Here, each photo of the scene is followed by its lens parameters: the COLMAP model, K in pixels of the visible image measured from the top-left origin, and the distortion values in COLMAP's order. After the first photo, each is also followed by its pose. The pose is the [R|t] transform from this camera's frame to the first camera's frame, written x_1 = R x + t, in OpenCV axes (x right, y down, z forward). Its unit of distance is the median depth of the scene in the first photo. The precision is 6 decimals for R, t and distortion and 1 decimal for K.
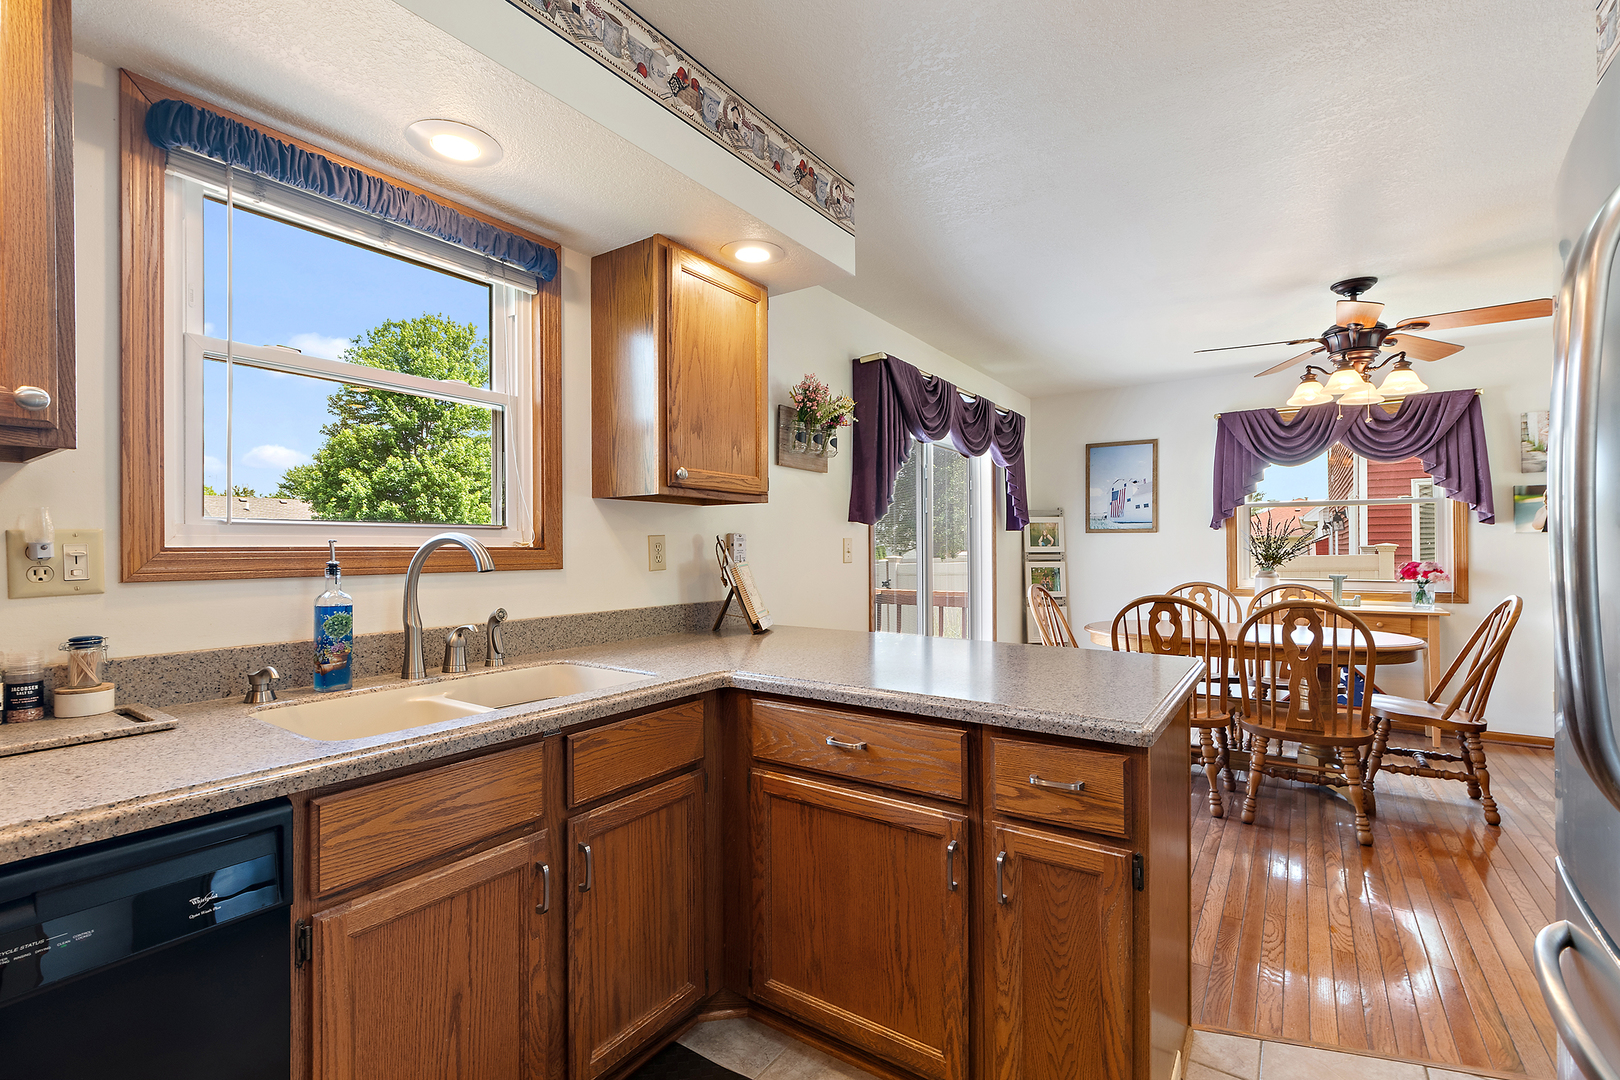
lens RADIAL K [[738.2, 0, 821.2], [0, 738.2, 537.9], [0, 0, 1]] dist [-0.000285, -0.001566]
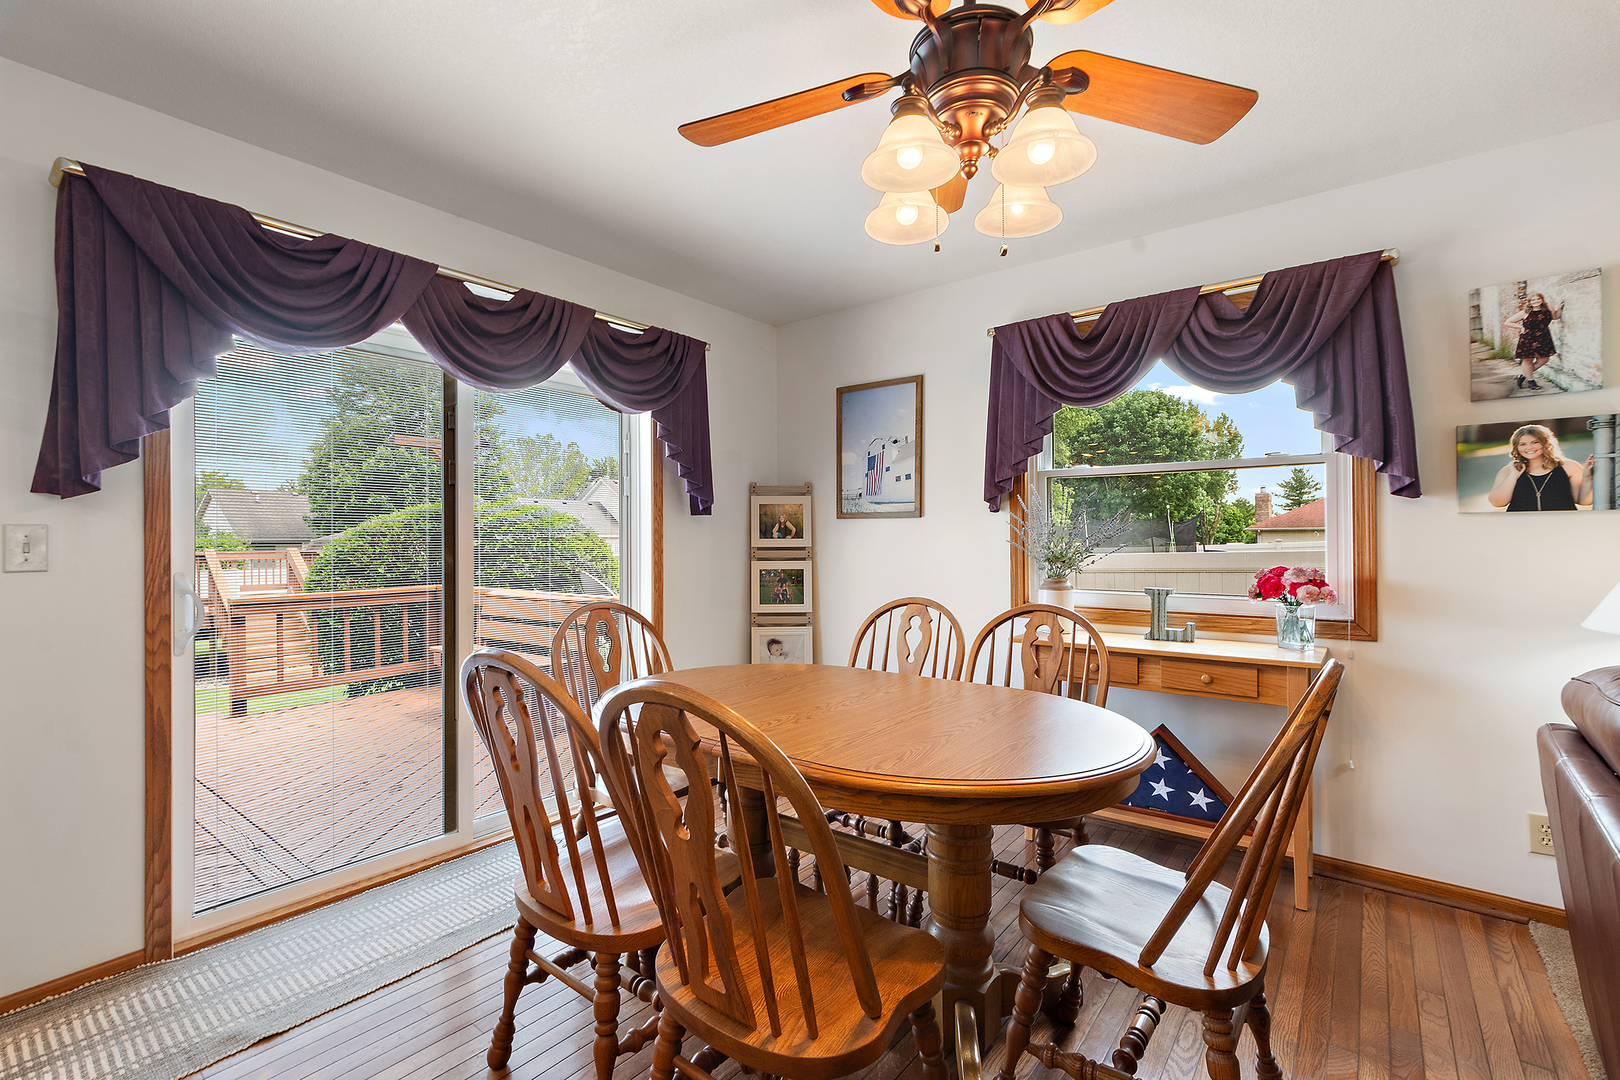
lens RADIAL K [[738.2, 0, 808.8], [0, 738.2, 535.2], [0, 0, 1]] dist [-0.000285, -0.001566]
pose [[0.997200, -0.000901, -0.074776, 0.485900], [0.001542, 0.999963, 0.008516, 0.003270], [0.074765, -0.008607, 0.997164, 0.408472]]
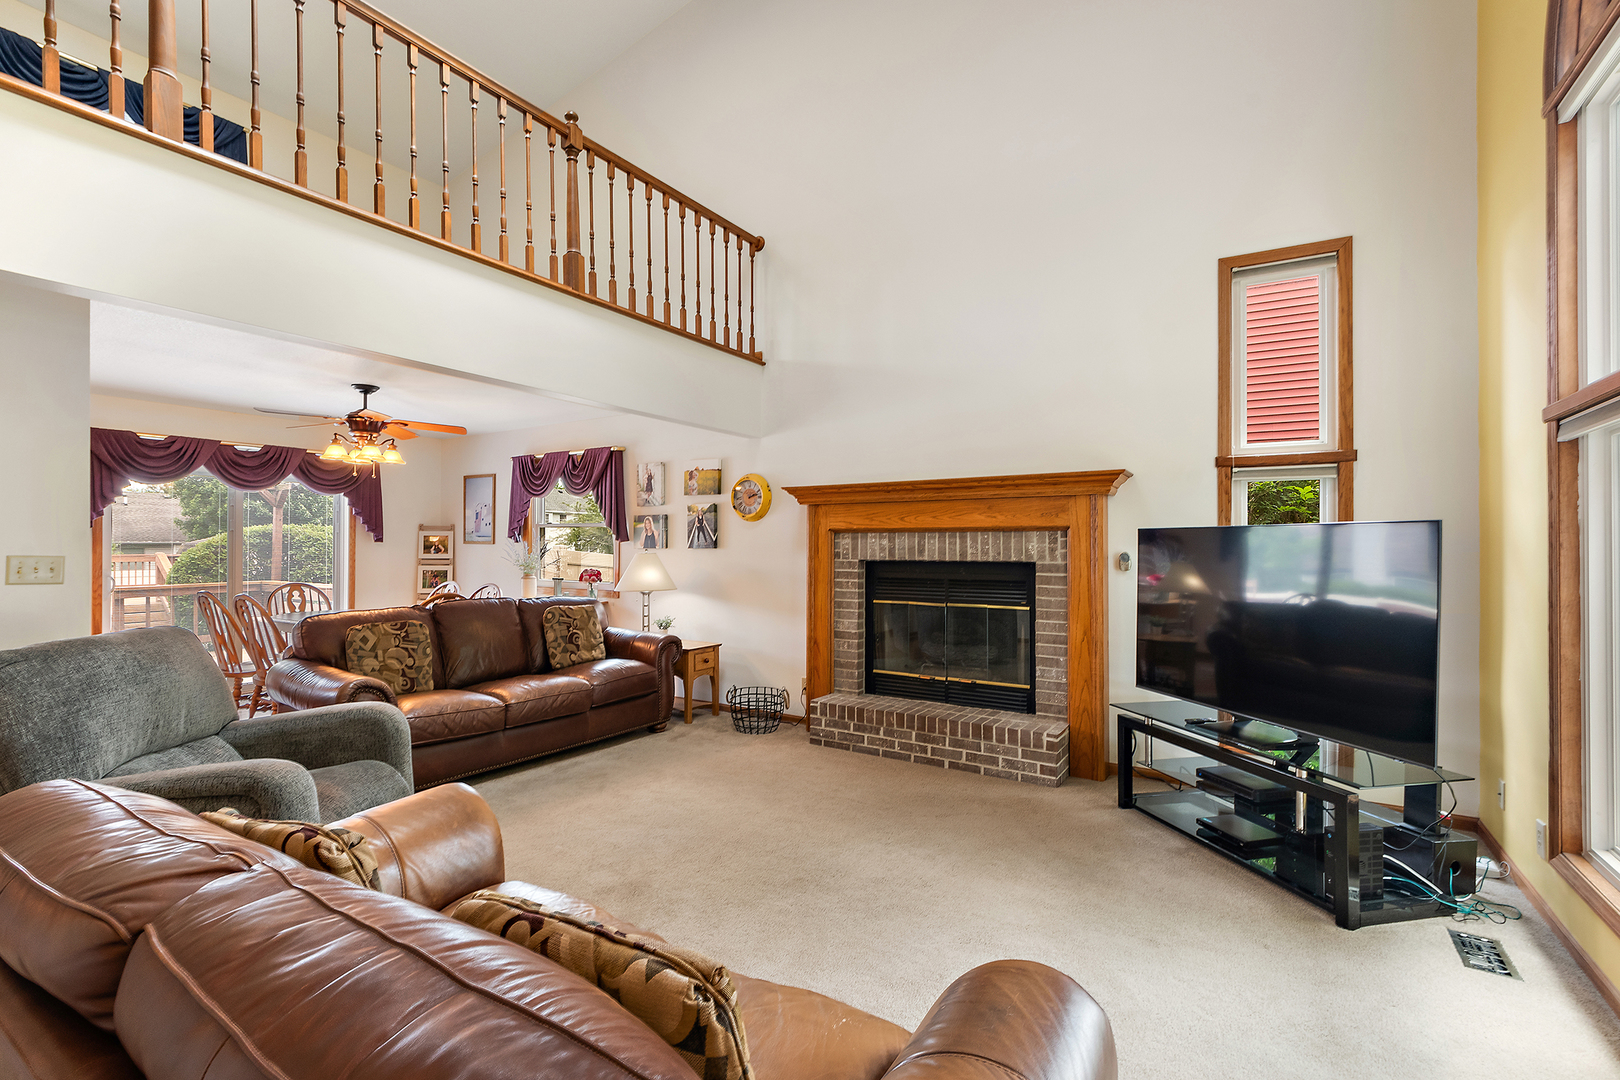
lens RADIAL K [[738.2, 0, 801.7], [0, 738.2, 532.5], [0, 0, 1]] dist [-0.000285, -0.001566]
pose [[0.999609, 0.008143, 0.026741, 1.163509], [-0.008092, 0.999965, -0.002034, -0.035888], [-0.026757, 0.001816, 0.999640, -0.395521]]
